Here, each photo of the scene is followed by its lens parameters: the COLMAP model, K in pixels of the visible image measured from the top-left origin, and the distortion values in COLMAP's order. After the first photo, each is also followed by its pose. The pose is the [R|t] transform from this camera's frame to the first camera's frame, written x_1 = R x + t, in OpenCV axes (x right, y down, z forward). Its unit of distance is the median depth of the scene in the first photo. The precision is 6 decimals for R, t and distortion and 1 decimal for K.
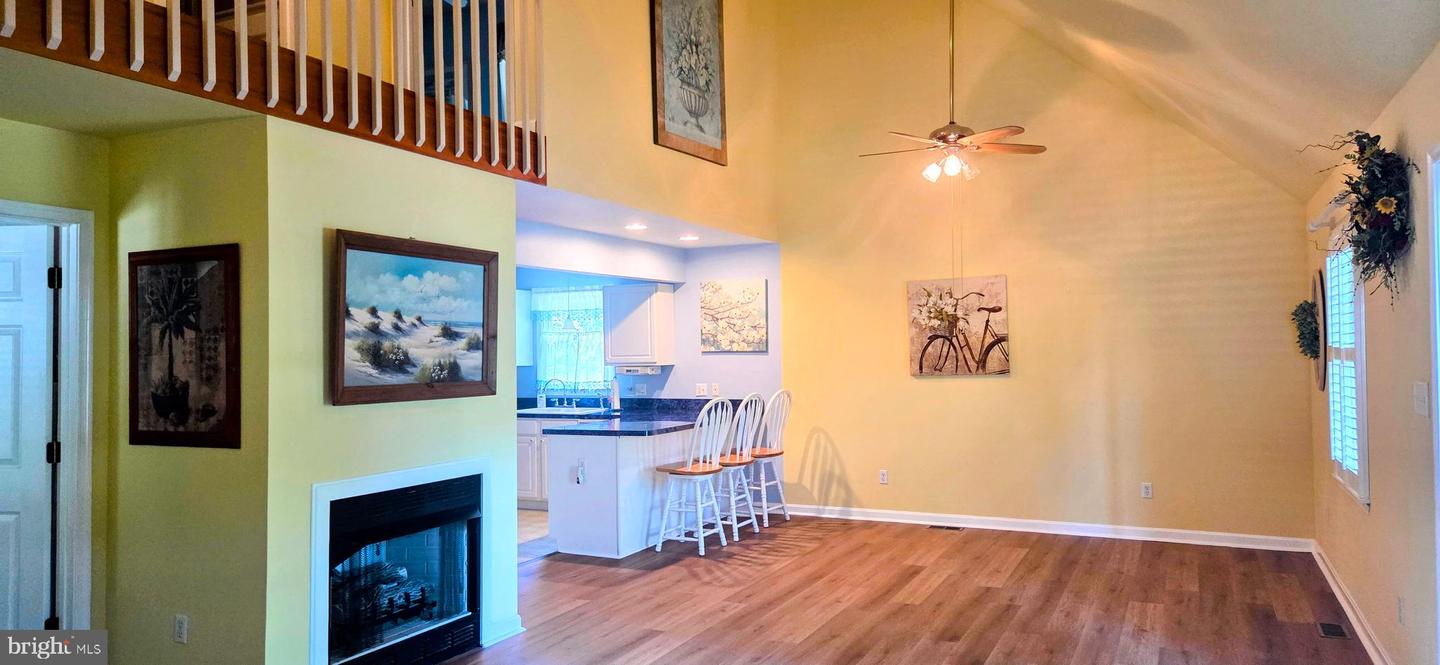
lens RADIAL K [[951.1, 0, 720.0], [0, 951.1, 332.5], [0, 0, 1]] dist [0.045937, -0.000324]
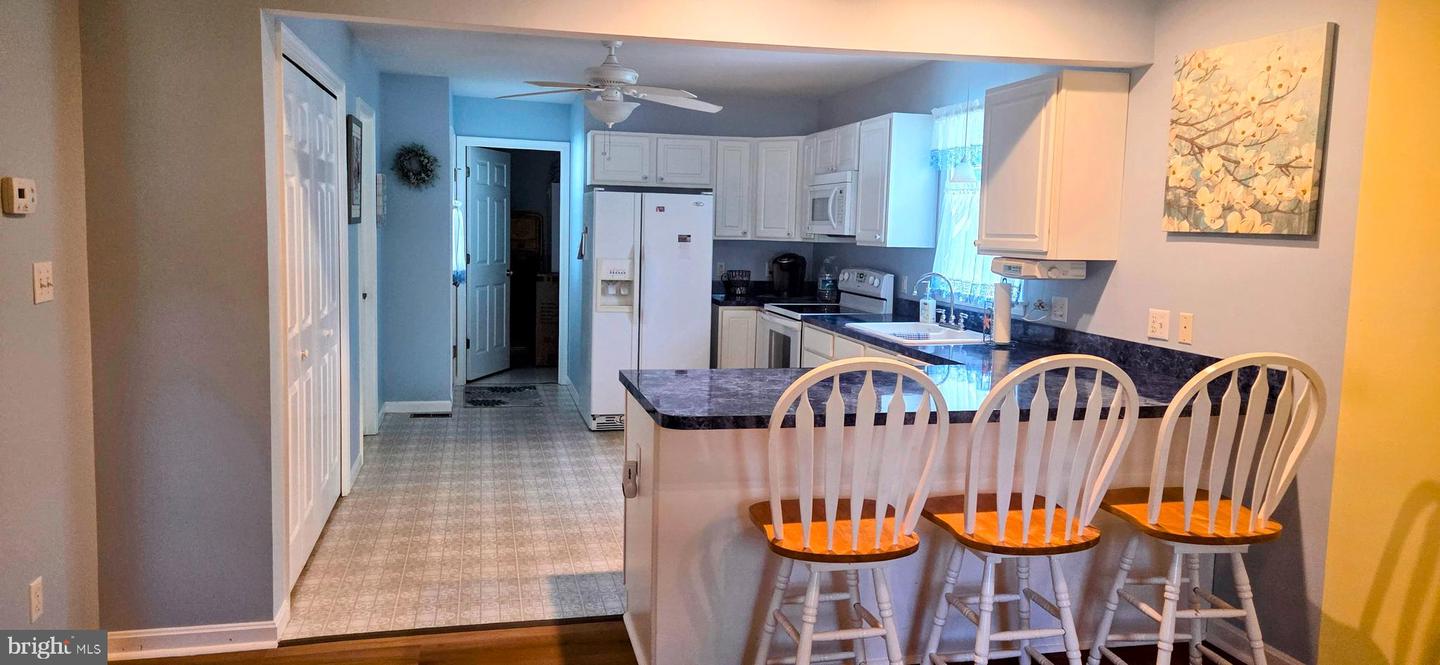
lens RADIAL K [[951.1, 0, 720.0], [0, 951.1, 332.5], [0, 0, 1]] dist [0.045937, -0.000324]
pose [[0.643784, 0.117959, -0.756061, 0.177955], [-0.020760, 0.990376, 0.136839, 0.010290], [0.764925, -0.072398, 0.640037, 0.587280]]
